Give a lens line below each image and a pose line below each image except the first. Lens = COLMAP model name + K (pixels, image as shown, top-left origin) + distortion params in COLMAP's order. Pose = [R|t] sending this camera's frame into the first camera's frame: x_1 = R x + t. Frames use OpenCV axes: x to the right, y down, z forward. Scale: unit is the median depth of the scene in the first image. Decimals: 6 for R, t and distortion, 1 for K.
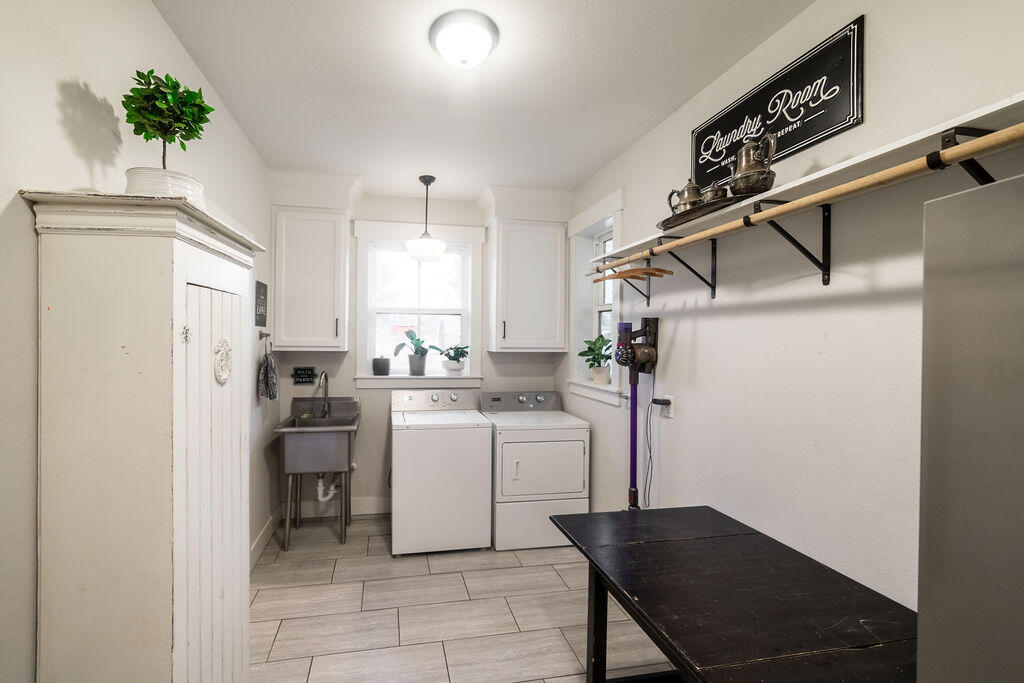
lens RADIAL K [[449.9, 0, 518.1], [0, 449.9, 341.3], [0, 0, 1]] dist [-0.014738, 0.000402]
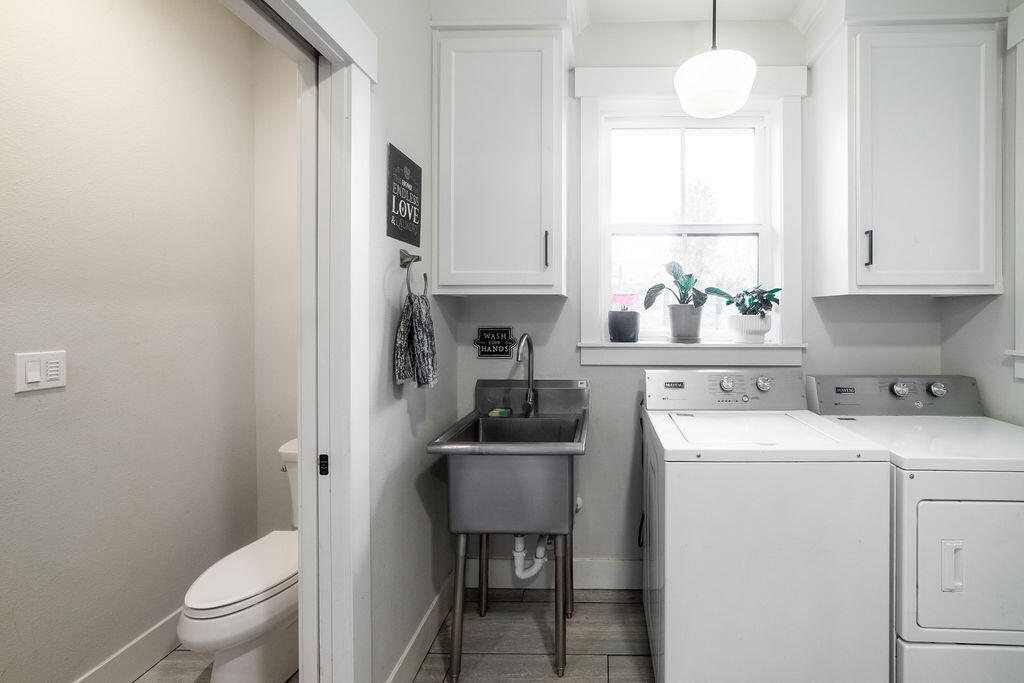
lens RADIAL K [[449.9, 0, 632.2], [0, 449.9, 312.6], [0, 0, 1]] dist [-0.014738, 0.000402]
pose [[0.978103, -0.011851, -0.207783, -0.181253], [0.010159, 0.999906, -0.009205, 0.045713], [0.207872, 0.006893, 0.978132, 0.466763]]
